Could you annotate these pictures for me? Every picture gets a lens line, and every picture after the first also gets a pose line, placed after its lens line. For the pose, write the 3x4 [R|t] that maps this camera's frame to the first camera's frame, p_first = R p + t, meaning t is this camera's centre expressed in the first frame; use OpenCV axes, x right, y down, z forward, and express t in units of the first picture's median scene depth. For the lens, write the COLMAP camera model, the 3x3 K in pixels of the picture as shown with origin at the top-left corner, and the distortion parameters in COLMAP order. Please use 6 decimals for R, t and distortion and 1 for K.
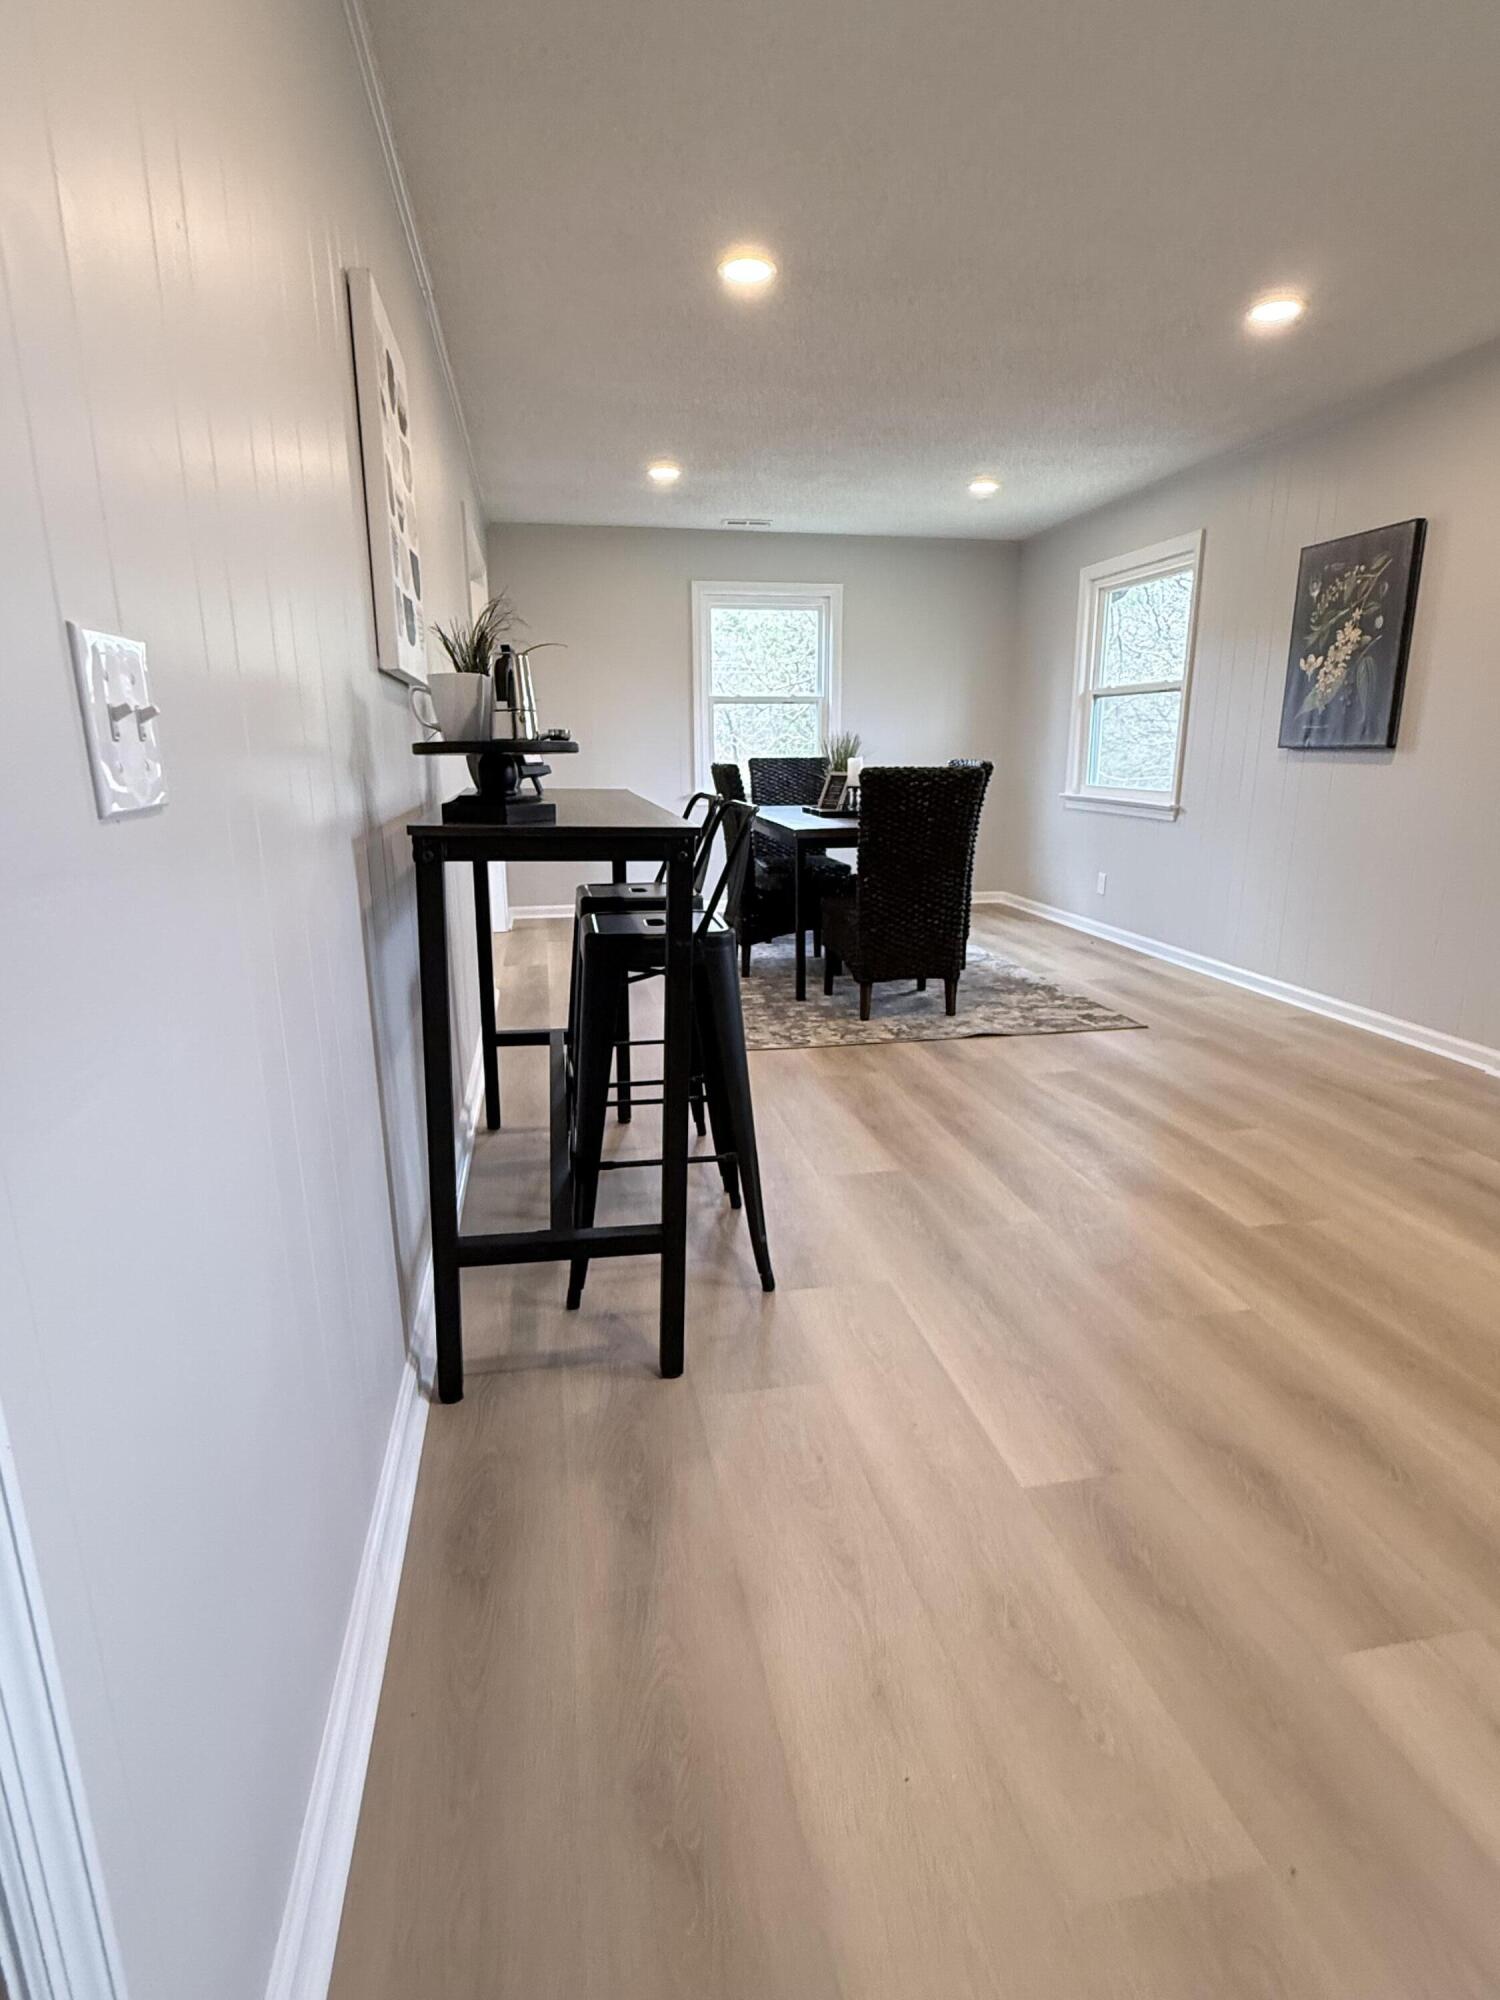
lens RADIAL K [[1031.7, 0, 746.9], [0, 1031.7, 1001.6], [0, 0, 1]] dist [0.000845, 0.001325]
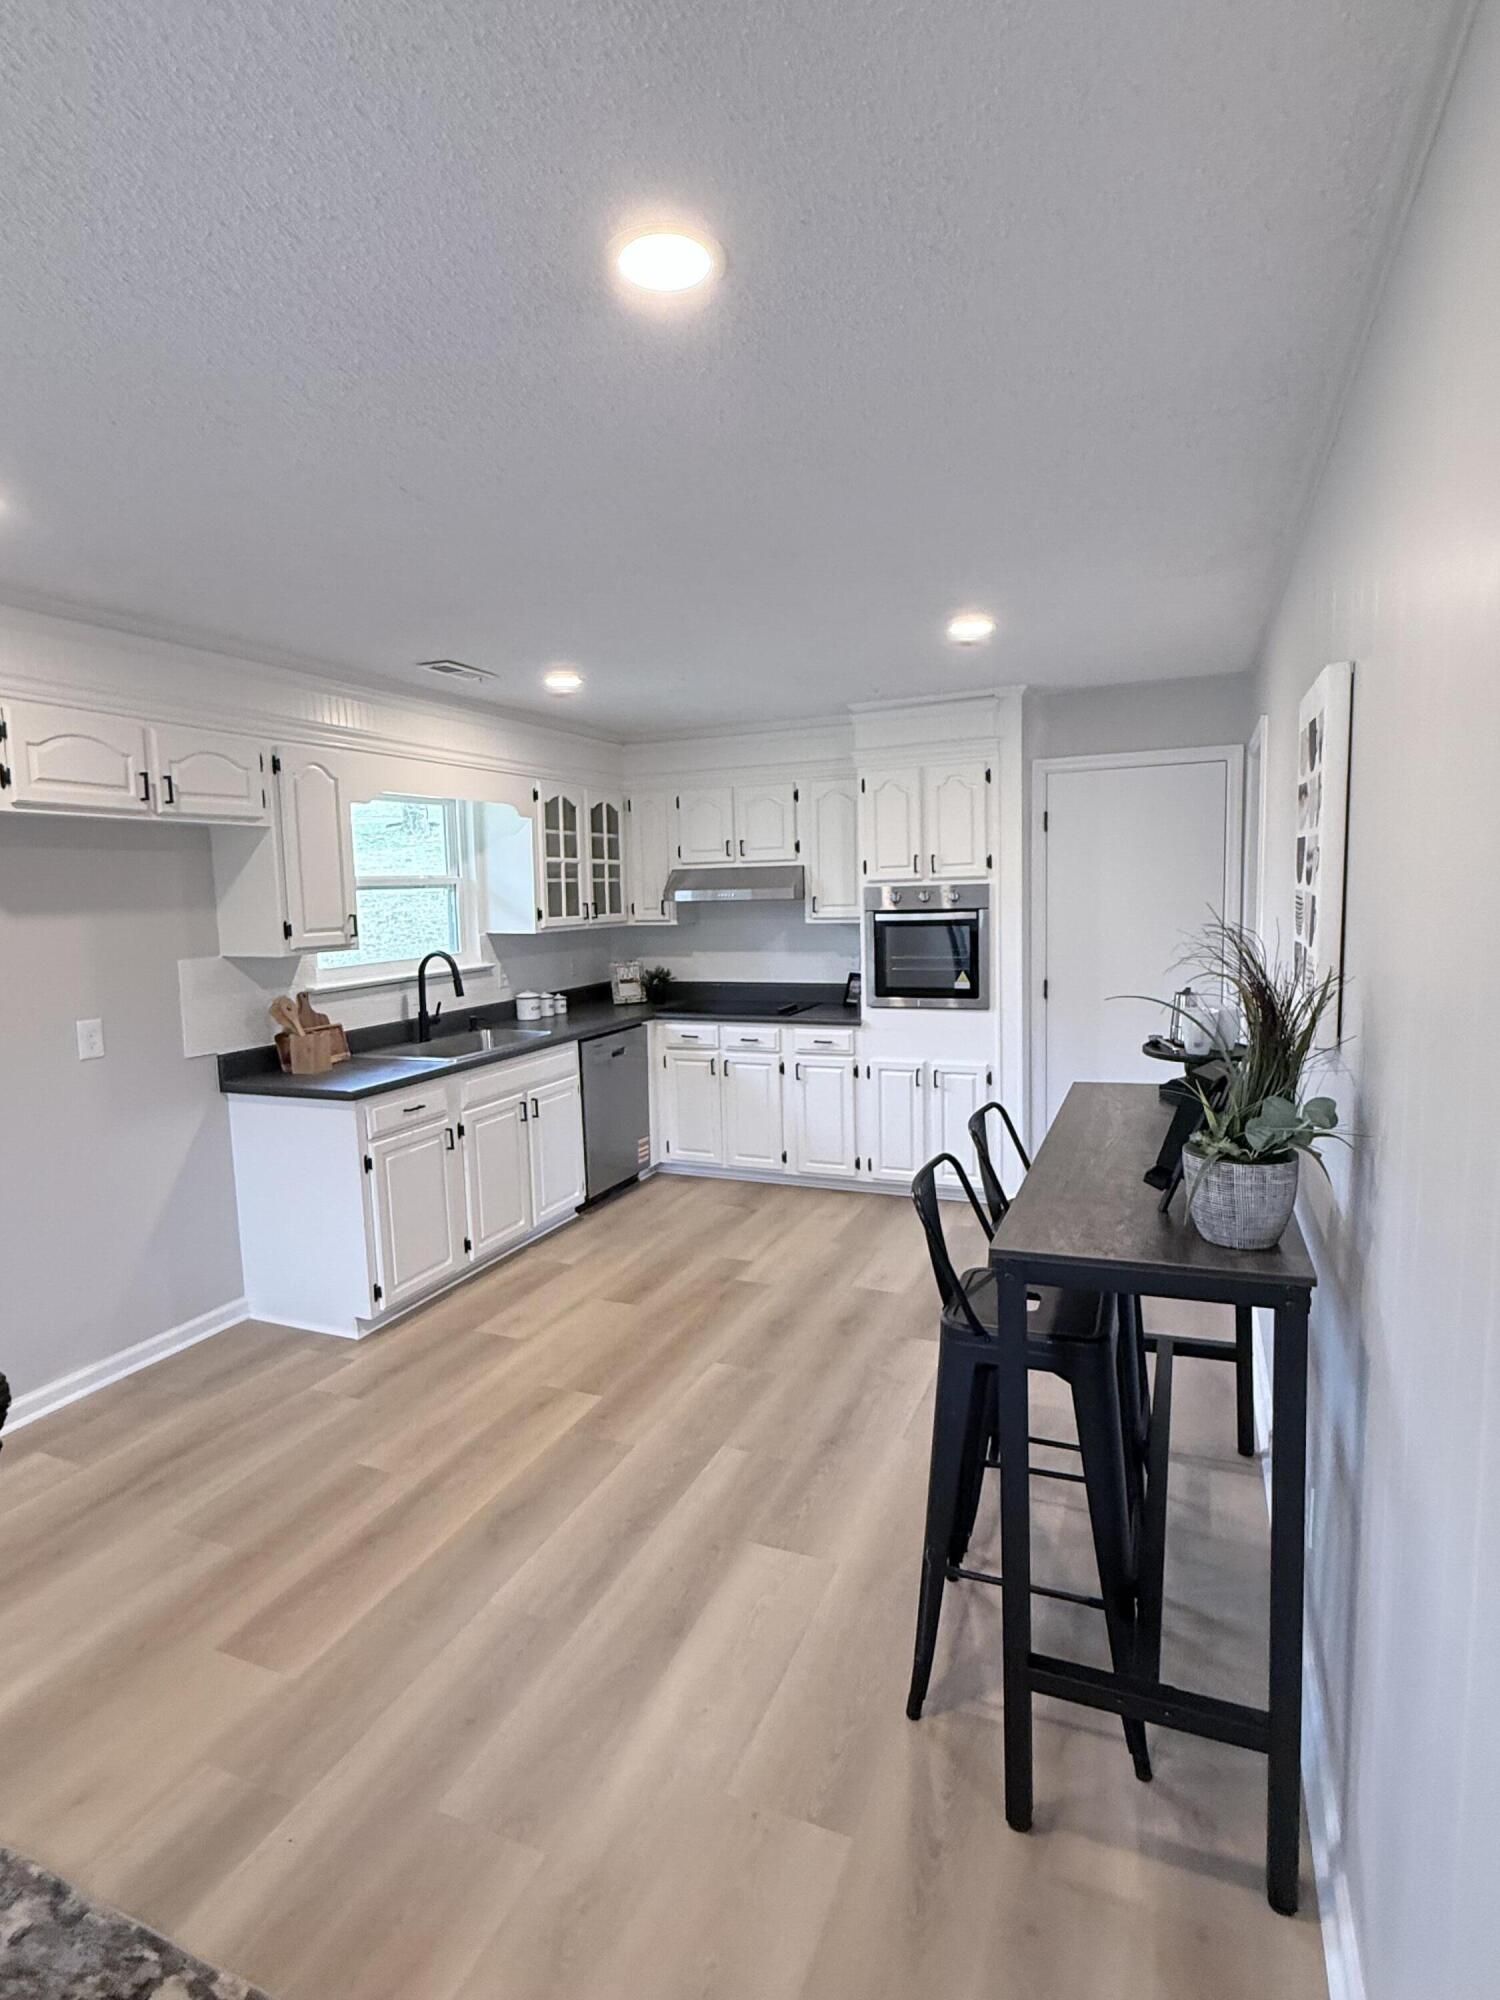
lens RADIAL K [[1031.7, 0, 745.5], [0, 1031.7, 994.7], [0, 0, 1]] dist [0.000845, 0.001325]
pose [[-0.829360, -0.029643, 0.557927, -0.219974], [0.167185, 0.939670, 0.298445, -0.363593], [-0.533114, 0.340795, -0.774369, 1.031014]]
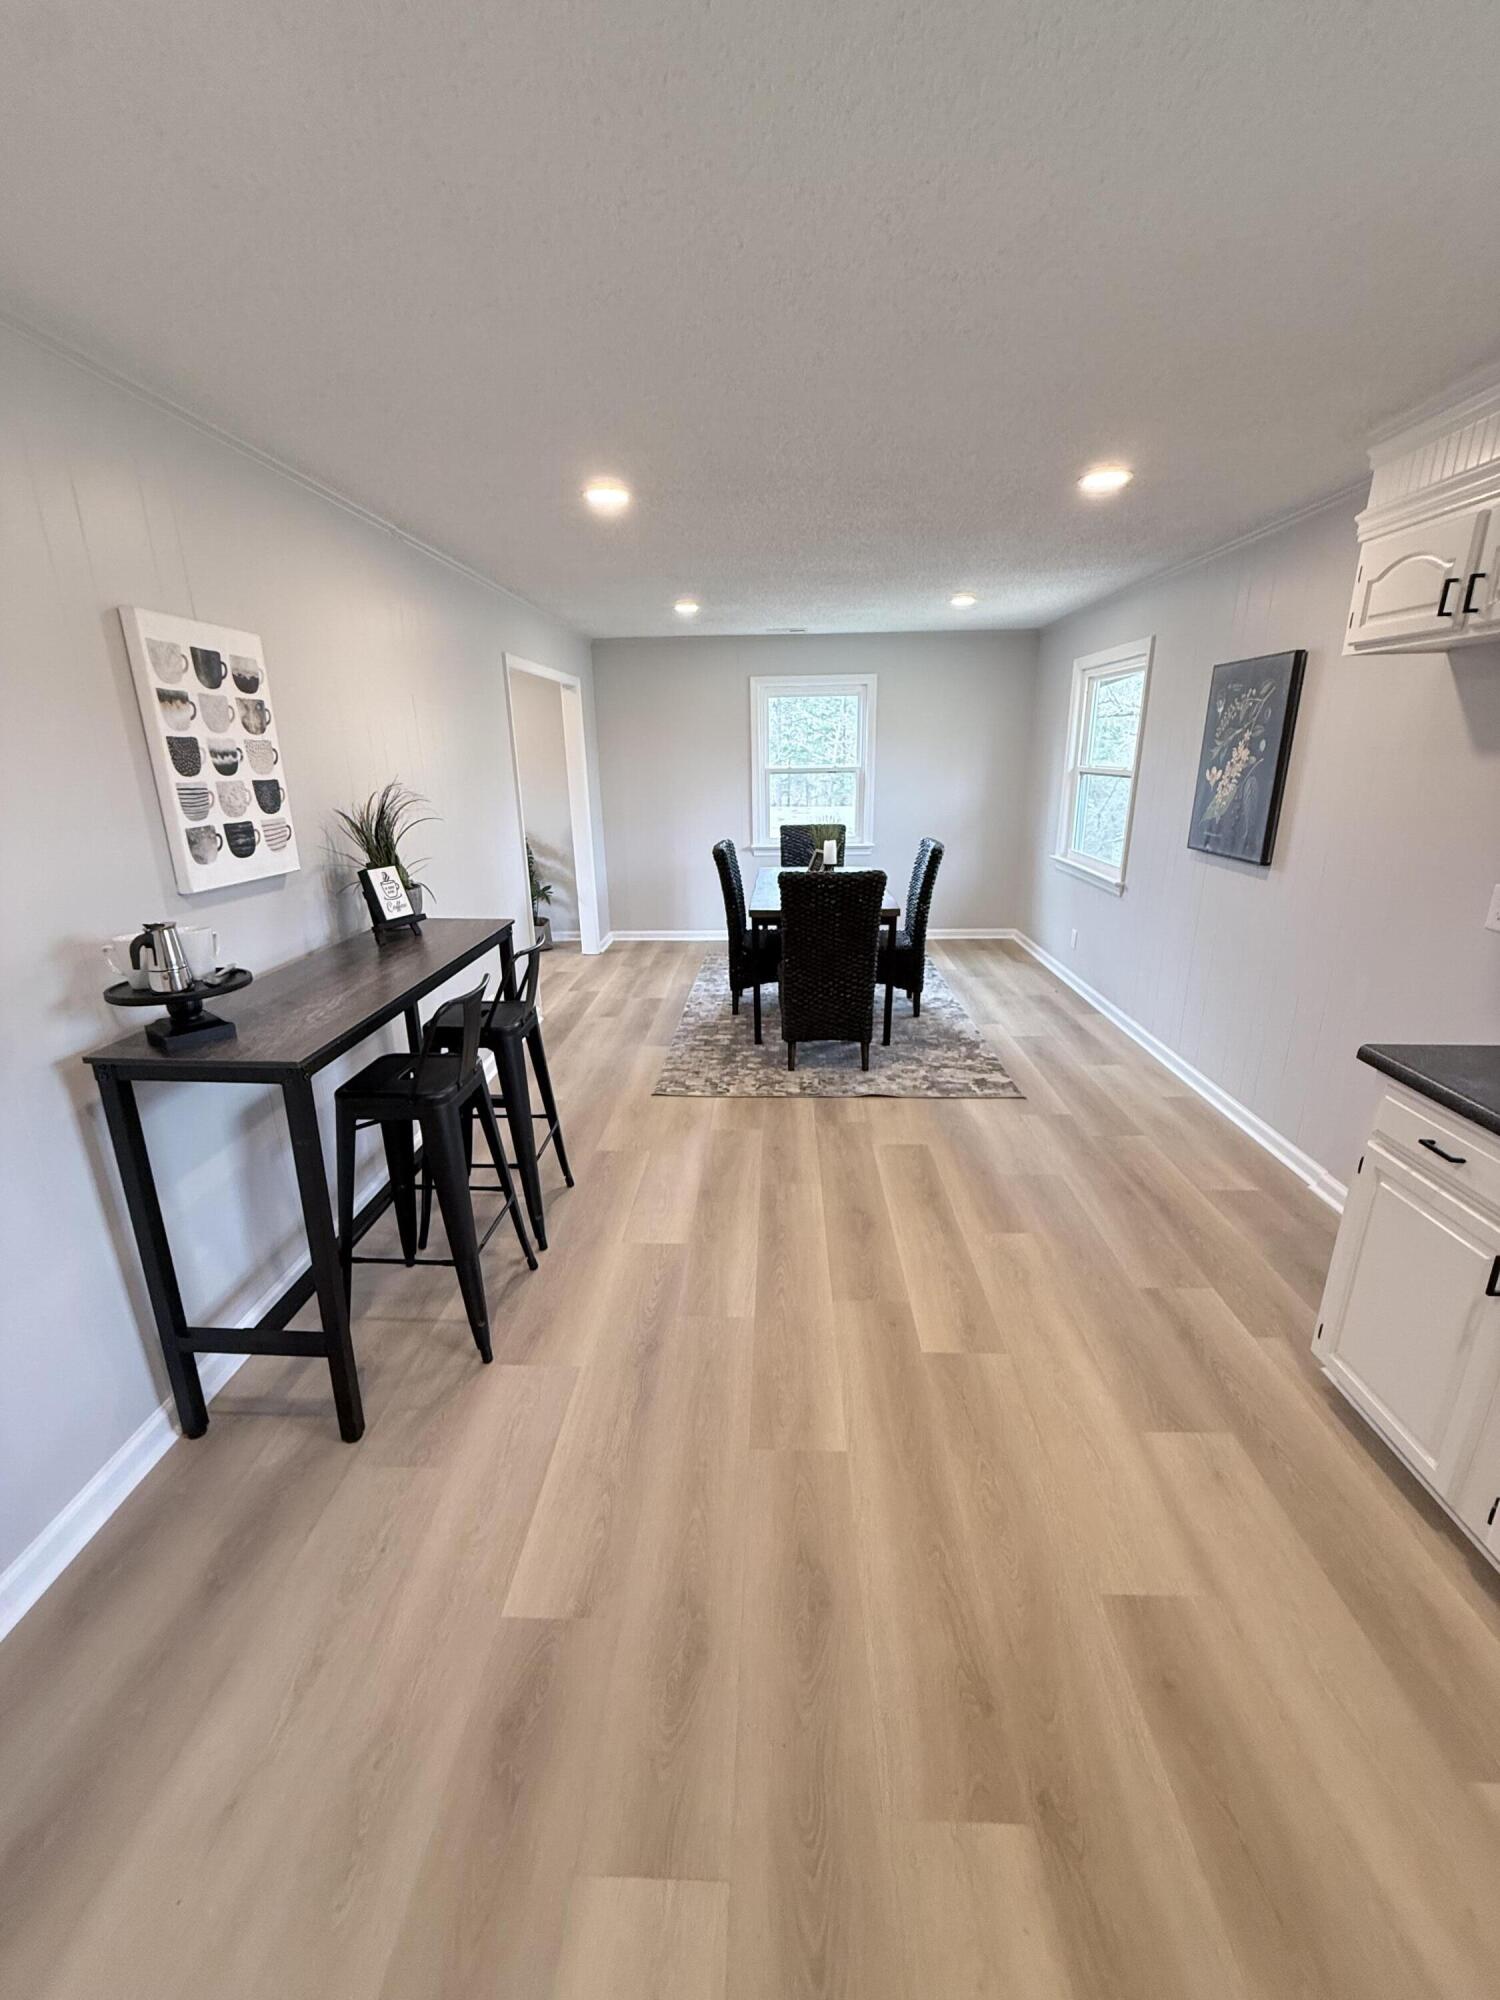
lens RADIAL K [[799.8, 0, 749.6], [0, 799.8, 995.9], [0, 0, 1]] dist [0.000250, -0.000052]
pose [[0.973567, 0.057916, -0.220936, 0.280678], [-0.045357, 0.997076, 0.061505, -0.130862], [0.223852, -0.049858, 0.973347, 0.069090]]
